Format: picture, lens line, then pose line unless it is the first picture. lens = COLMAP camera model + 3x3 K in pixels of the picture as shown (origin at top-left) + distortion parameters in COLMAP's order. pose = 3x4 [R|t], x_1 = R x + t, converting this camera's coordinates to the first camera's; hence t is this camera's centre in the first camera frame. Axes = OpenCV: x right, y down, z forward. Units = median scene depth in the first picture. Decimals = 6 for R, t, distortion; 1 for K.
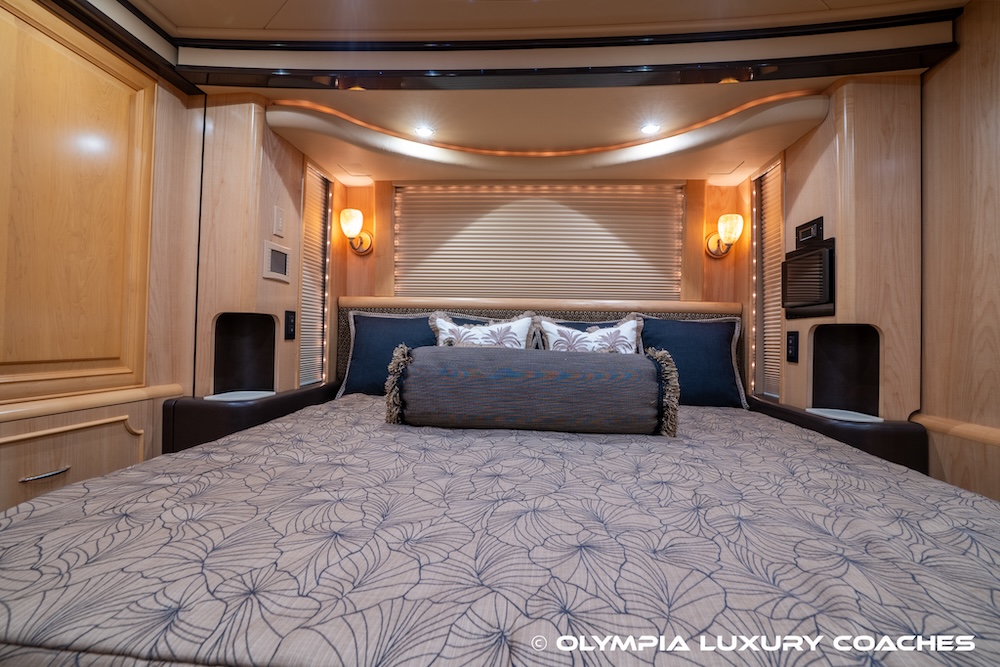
lens RADIAL K [[465.4, 0, 499.6], [0, 465.4, 330.4], [0, 0, 1]] dist [-0.065869, 0.023790]
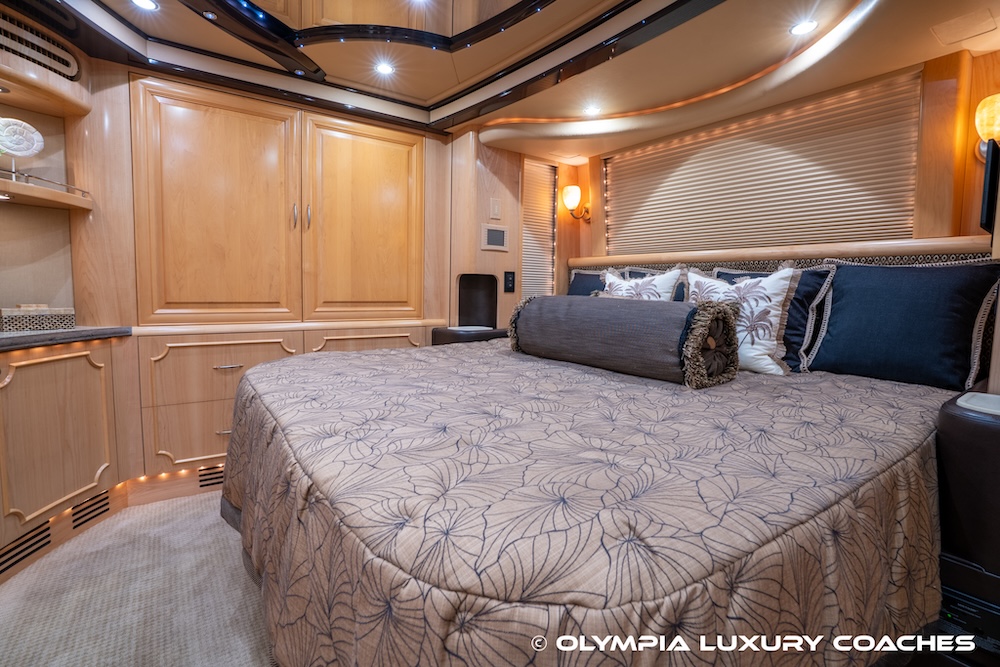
lens RADIAL K [[465.4, 0, 502.3], [0, 465.4, 330.0], [0, 0, 1]] dist [-0.065869, 0.023790]
pose [[0.652601, 0.055160, -0.755691, 0.804630], [0.007332, 0.996840, 0.079094, 0.029436], [0.757666, -0.057158, 0.650135, 0.074739]]
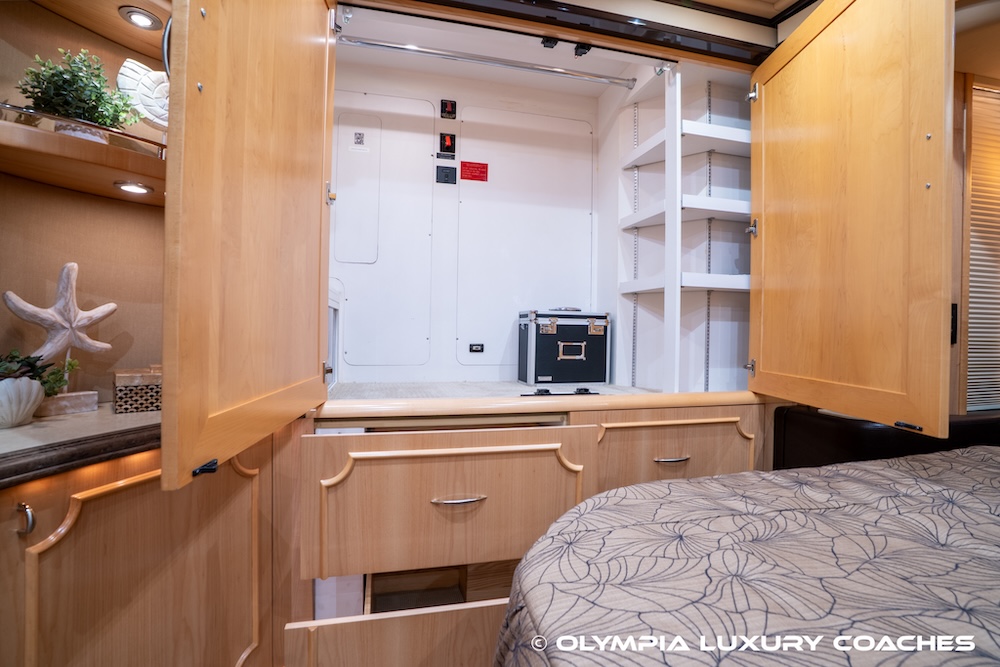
lens RADIAL K [[465.4, 0, 501.1], [0, 465.4, 330.6], [0, 0, 1]] dist [-0.065869, 0.023790]
pose [[0.325514, -0.009655, -0.945488, -0.038275], [0.006485, 0.999947, -0.007979, 0.000866], [0.945515, -0.003534, 0.325560, 0.168486]]
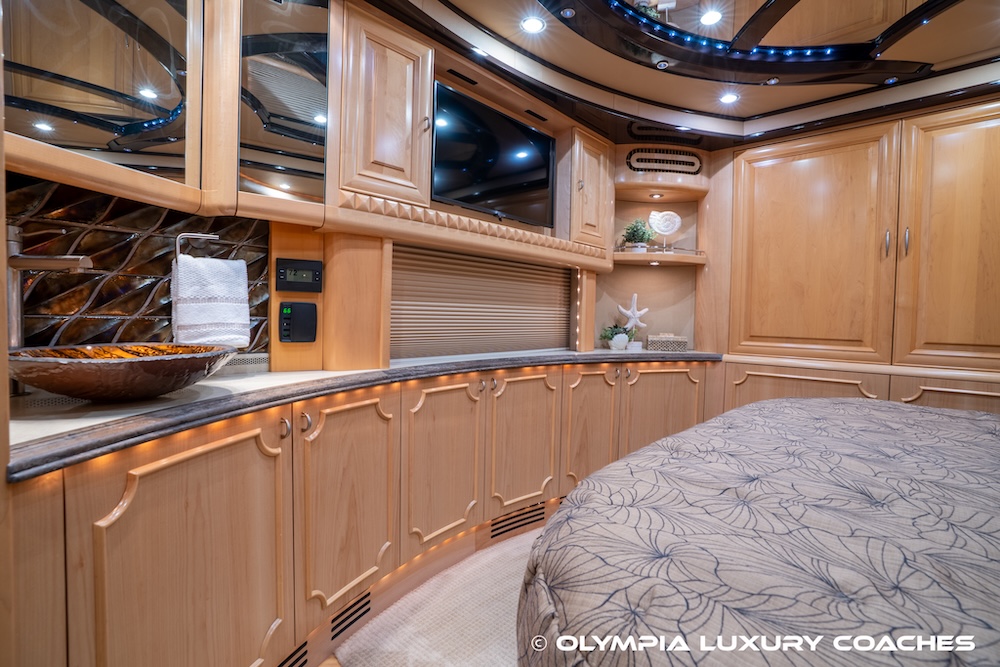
lens RADIAL K [[465.4, 0, 503.8], [0, 465.4, 331.5], [0, 0, 1]] dist [-0.065869, 0.023790]
pose [[-0.607649, -0.003887, -0.794197, 0.903666], [-0.018589, 0.999784, 0.009329, 0.033280], [0.793988, 0.020432, -0.607589, 0.486971]]
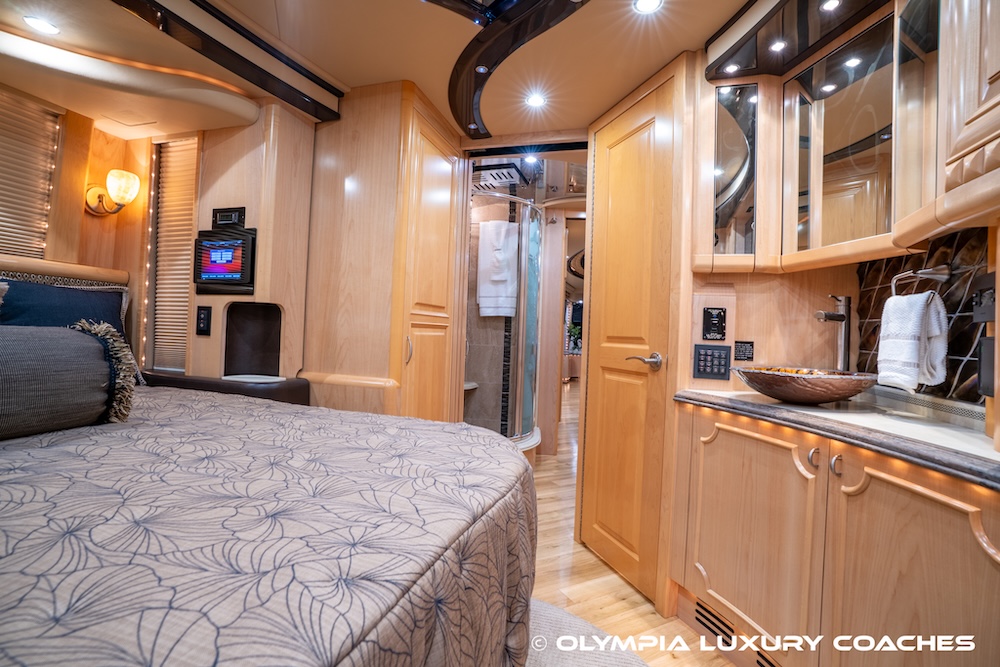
lens RADIAL K [[465.4, 0, 502.1], [0, 465.4, 328.0], [0, 0, 1]] dist [-0.065869, 0.023790]
pose [[0.204426, -0.003339, 0.978876, -0.301405], [-0.050134, 0.998646, 0.013877, 0.004077], [-0.977597, -0.051912, 0.203982, 0.125213]]
